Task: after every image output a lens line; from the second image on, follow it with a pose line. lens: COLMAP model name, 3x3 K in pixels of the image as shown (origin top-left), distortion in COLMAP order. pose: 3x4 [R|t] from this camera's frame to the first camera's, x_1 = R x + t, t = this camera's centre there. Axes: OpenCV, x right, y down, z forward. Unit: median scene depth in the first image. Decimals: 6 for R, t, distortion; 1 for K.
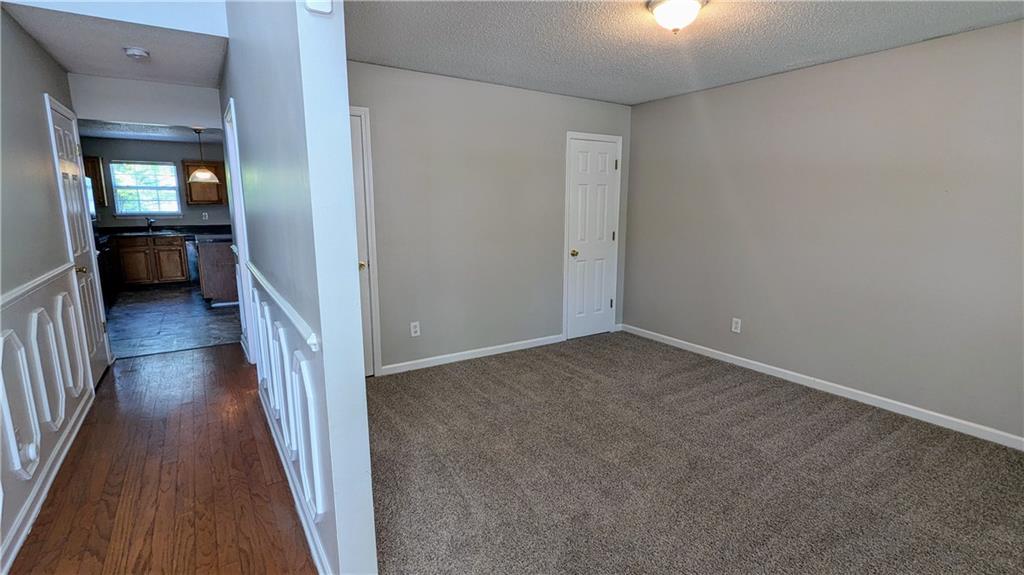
lens RADIAL K [[482.7, 0, 515.7], [0, 482.7, 290.7], [0, 0, 1]] dist [0.000810, -0.000677]
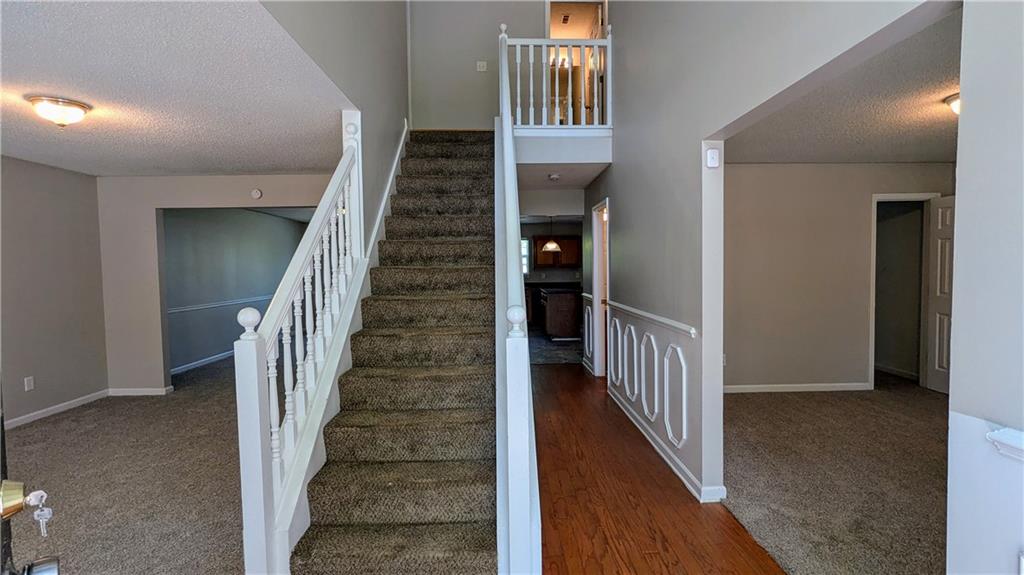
lens RADIAL K [[482.7, 0, 515.7], [0, 482.7, 290.7], [0, 0, 1]] dist [0.000810, -0.000677]
pose [[0.853301, 0.007779, -0.521360, -0.013854], [-0.074148, 0.991537, -0.106563, 0.080223], [0.516119, 0.129588, 0.846657, -0.386625]]
